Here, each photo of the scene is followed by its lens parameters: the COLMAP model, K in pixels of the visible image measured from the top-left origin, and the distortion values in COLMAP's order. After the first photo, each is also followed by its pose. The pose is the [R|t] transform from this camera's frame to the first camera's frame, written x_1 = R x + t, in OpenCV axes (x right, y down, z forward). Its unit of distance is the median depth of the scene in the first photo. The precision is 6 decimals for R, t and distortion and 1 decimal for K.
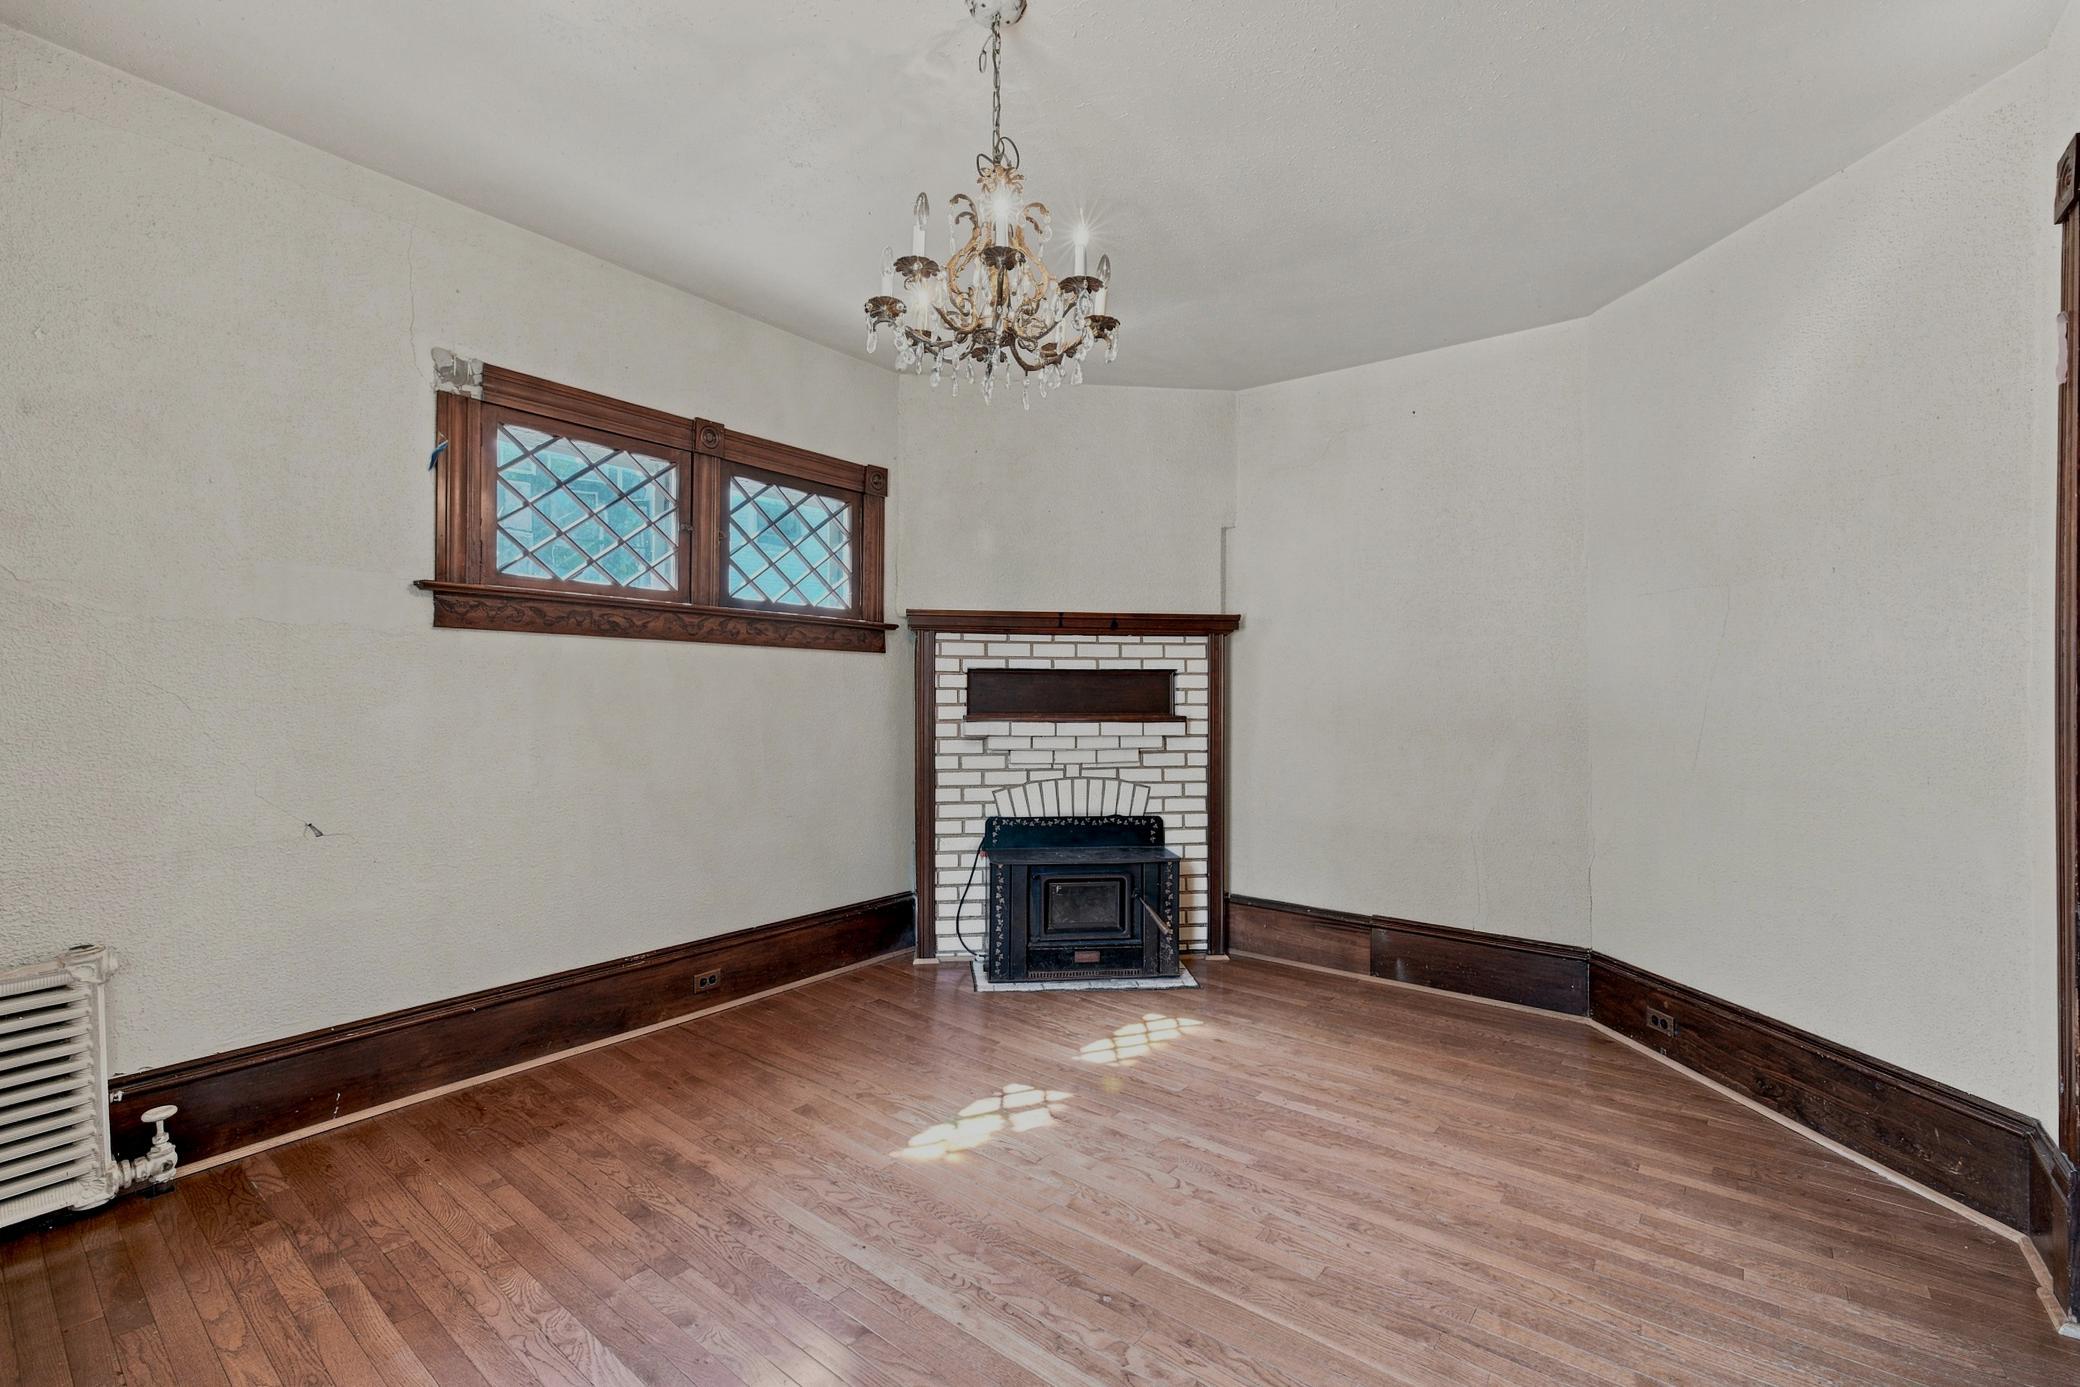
lens RADIAL K [[884.6, 0, 1033.3], [0, 884.6, 678.0], [0, 0, 1]] dist [0.010401, -0.003541]
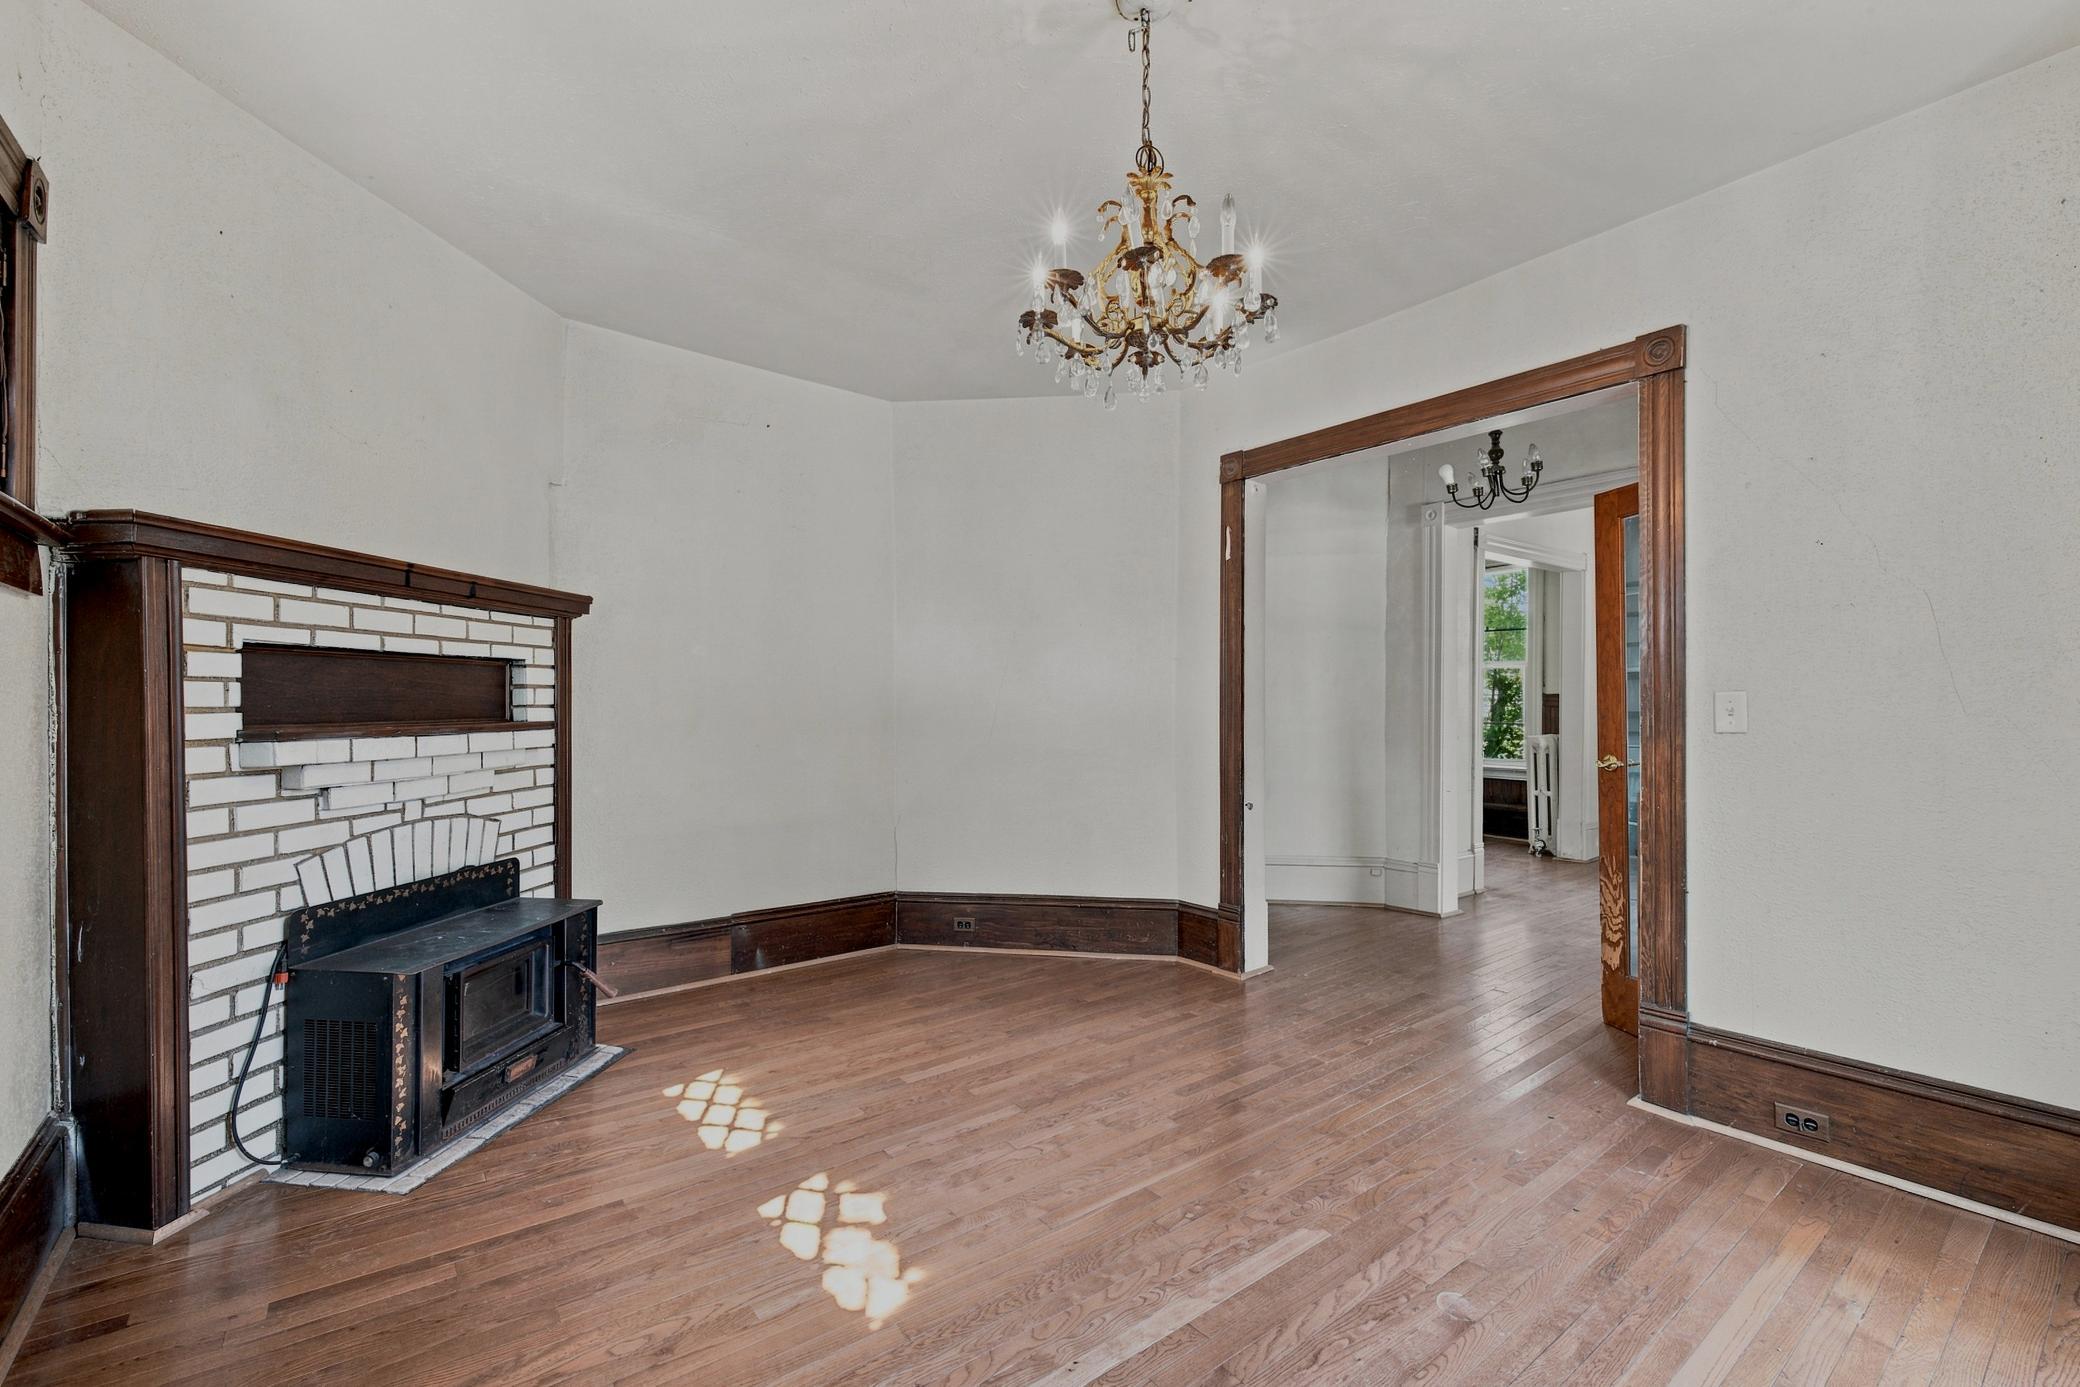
lens RADIAL K [[884.6, 0, 1038.8], [0, 884.6, 705.2], [0, 0, 1]] dist [0.010401, -0.003541]
pose [[0.242237, -0.007864, 0.970185, -0.477906], [-0.025609, 0.999567, 0.014496, 0.007049], [-0.969879, -0.028357, 0.241931, 0.406619]]
